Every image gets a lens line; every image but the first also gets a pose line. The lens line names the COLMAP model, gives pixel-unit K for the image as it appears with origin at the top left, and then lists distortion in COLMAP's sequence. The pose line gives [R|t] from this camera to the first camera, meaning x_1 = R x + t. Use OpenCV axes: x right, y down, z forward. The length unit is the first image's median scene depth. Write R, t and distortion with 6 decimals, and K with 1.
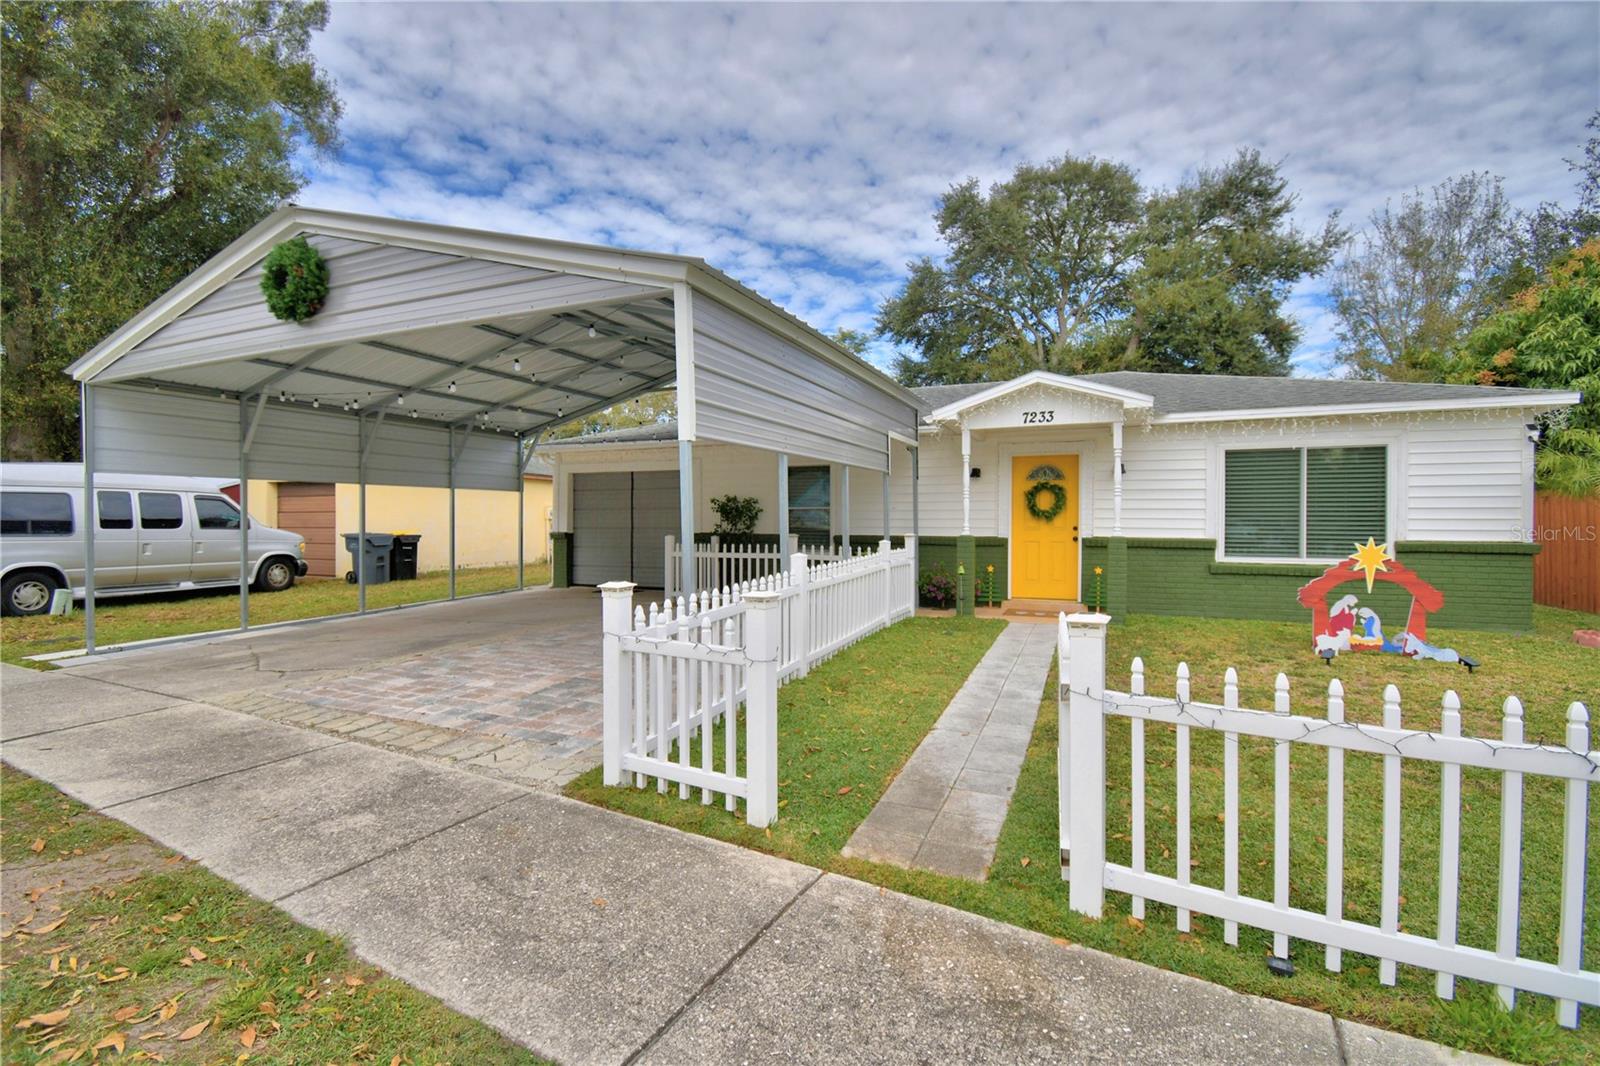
lens RADIAL K [[701.0, 0, 793.2], [0, 701.0, 532.2], [0, 0, 1]] dist [0.023036, -0.027368]
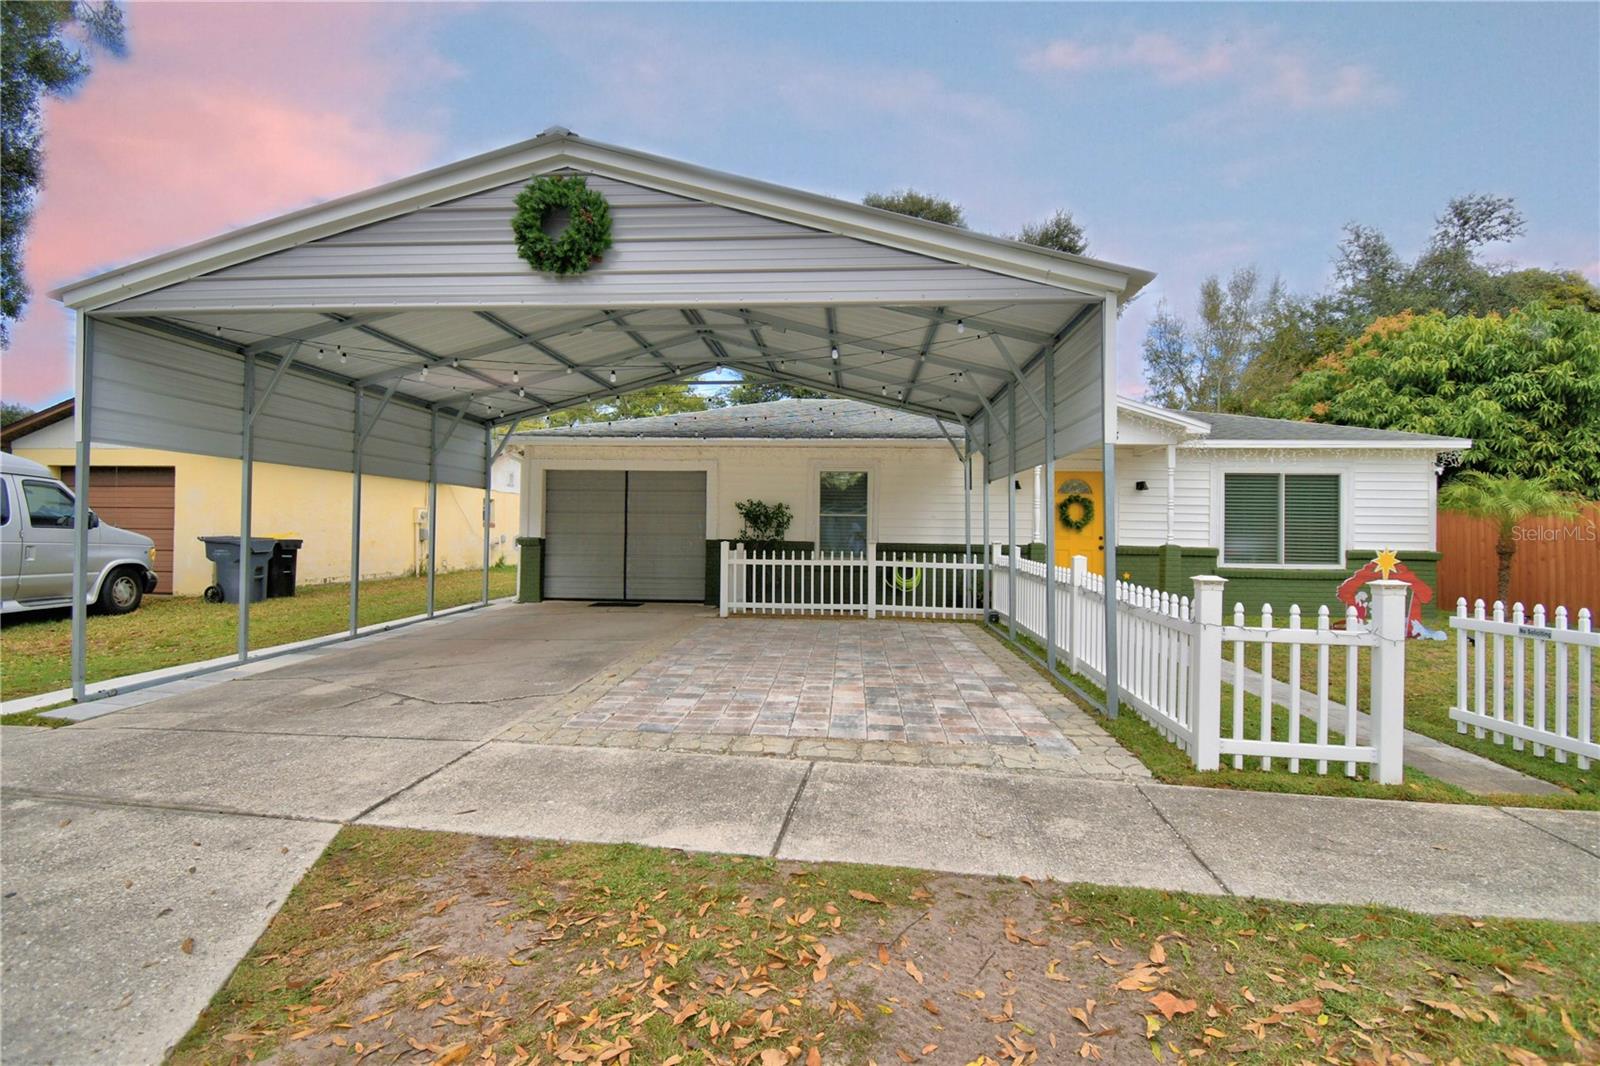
lens RADIAL K [[736.2, 0, 800.0], [0, 736.2, 533.0], [0, 0, 1]] dist [0.019010, -0.023288]
pose [[0.945097, 0.012985, 0.326532, -0.348018], [-0.007468, 0.999808, -0.018141, 0.009114], [-0.326704, 0.014707, 0.945012, 0.044005]]
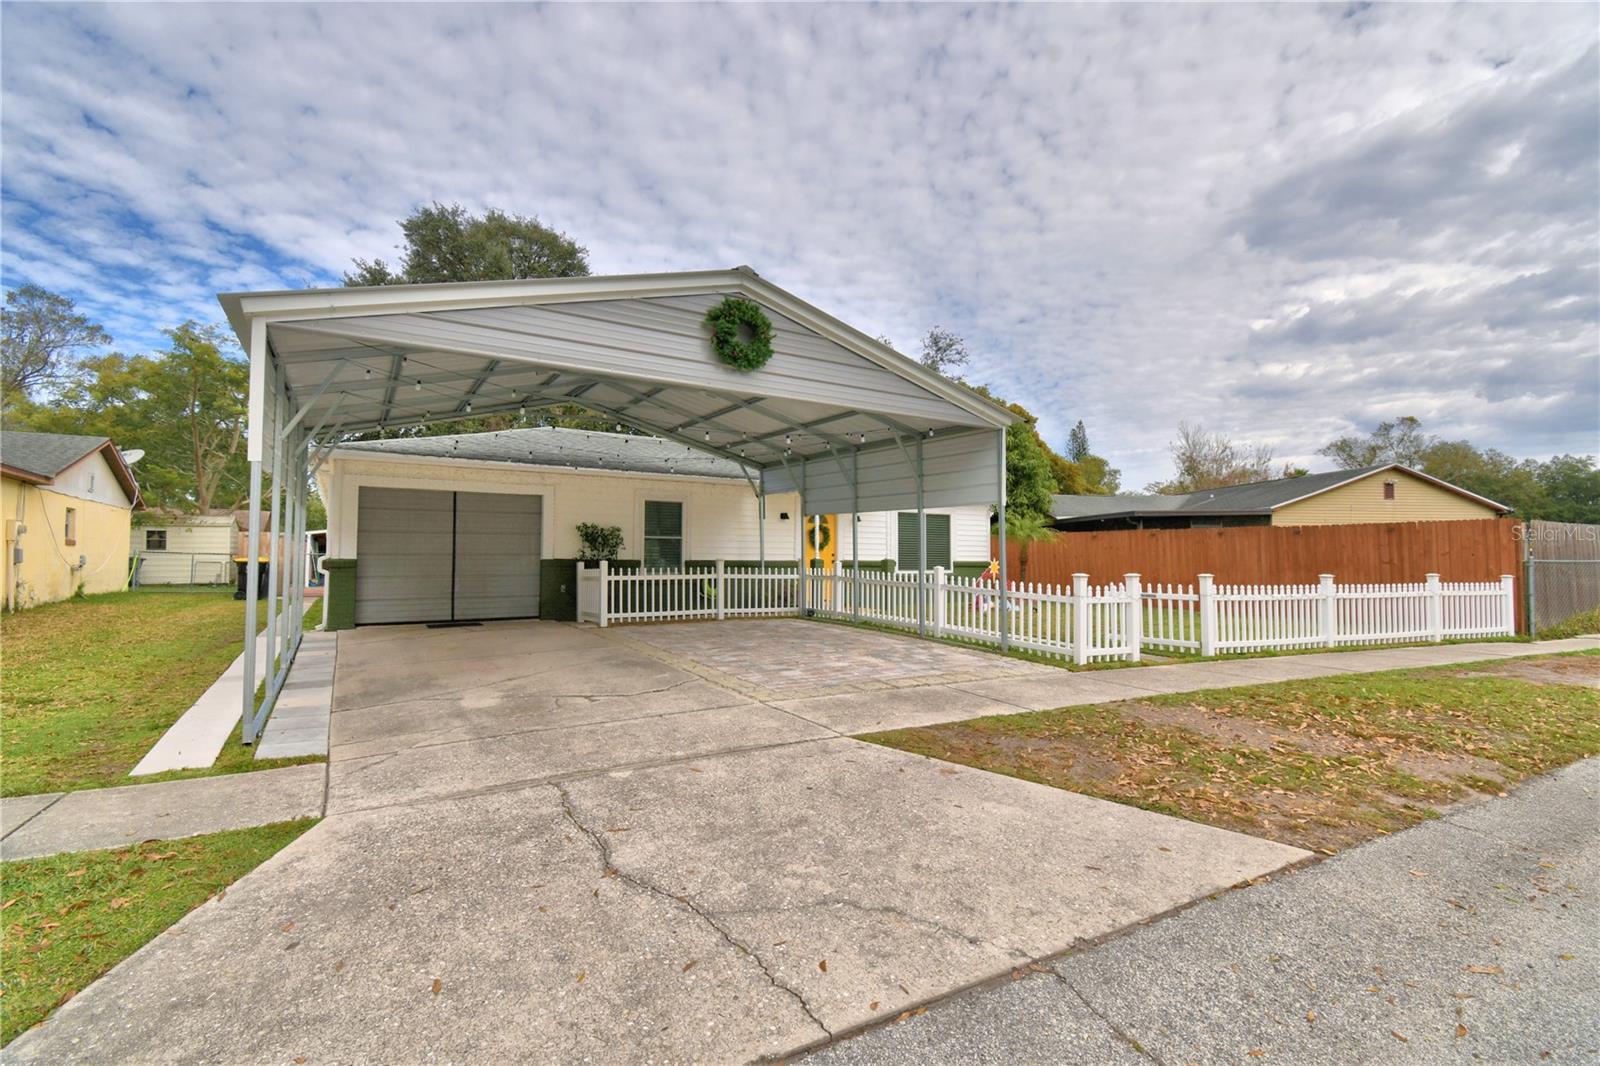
lens RADIAL K [[705.3, 0, 800.0], [0, 705.3, 533.0], [0, 0, 1]] dist [-0.000118, -0.013013]
pose [[0.567136, 0.029168, 0.823108, -0.768624], [0.007143, 0.999161, -0.040328, 0.007209], [-0.823593, 0.028751, 0.566451, 0.133623]]
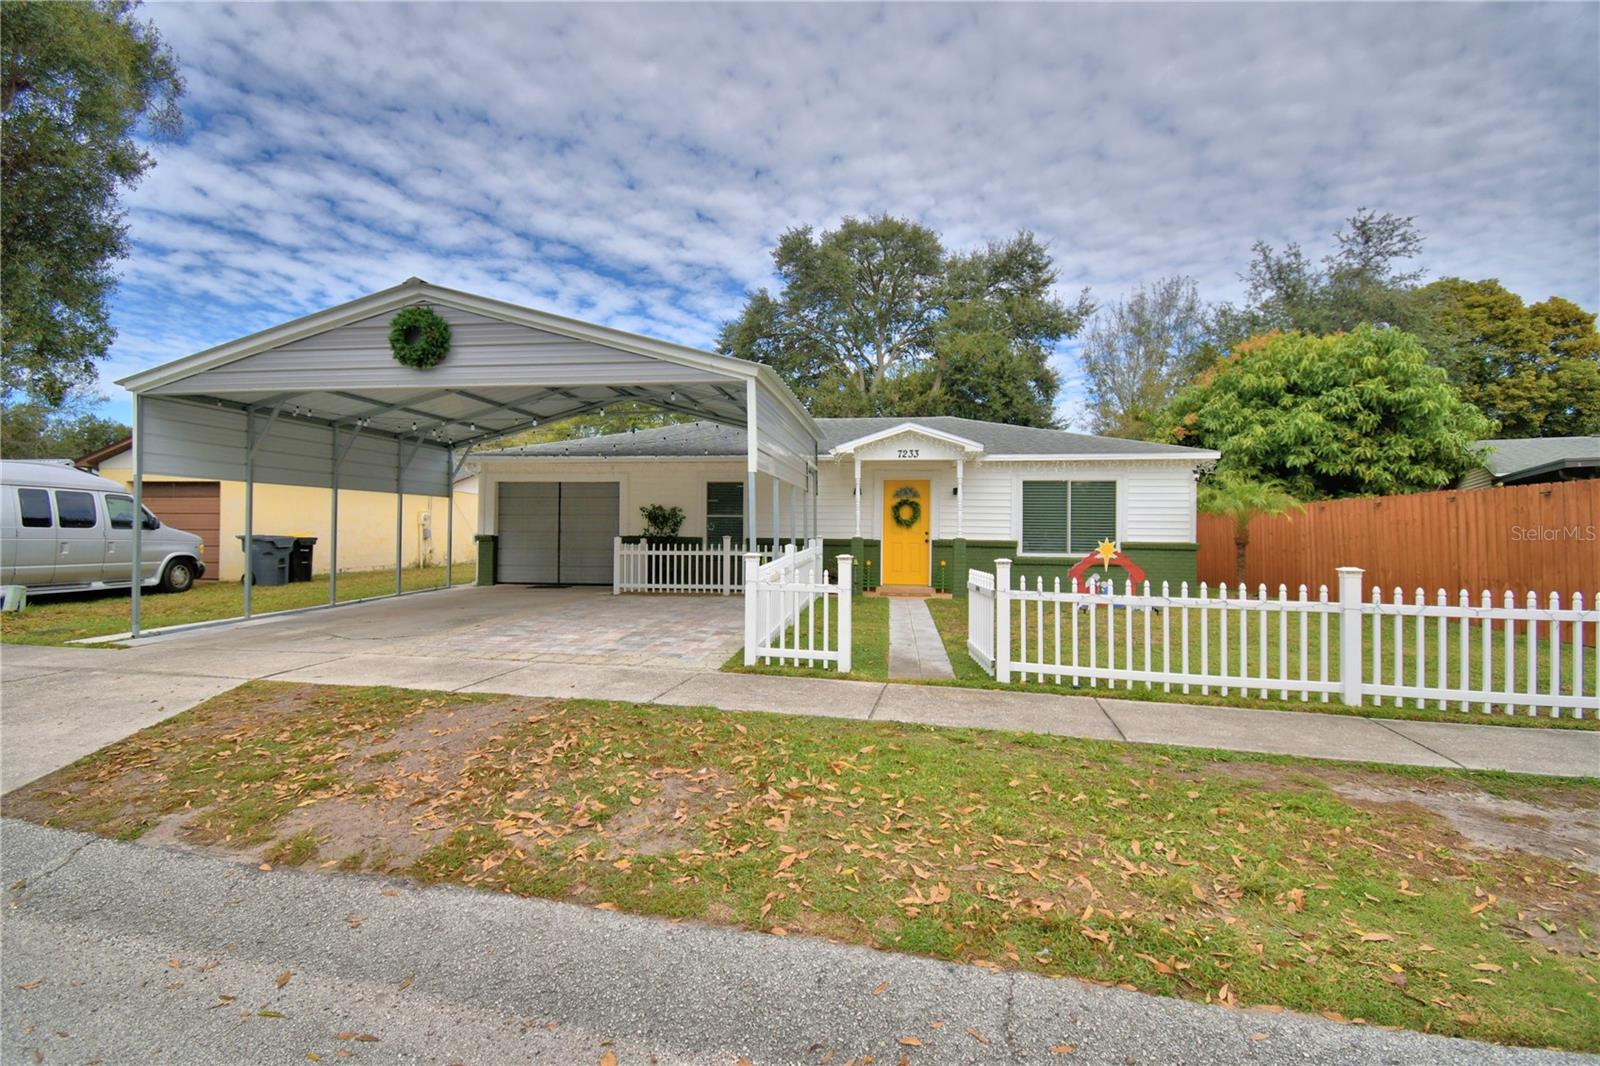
lens RADIAL K [[716.1, 0, 794.8], [0, 716.1, 531.8], [0, 0, 1]] dist [0.028054, -0.029218]
pose [[0.962758, 0.008283, 0.270239, -0.188282], [-0.003752, 0.999844, -0.017277, 0.014013], [-0.270340, 0.015619, 0.962638, -0.236565]]
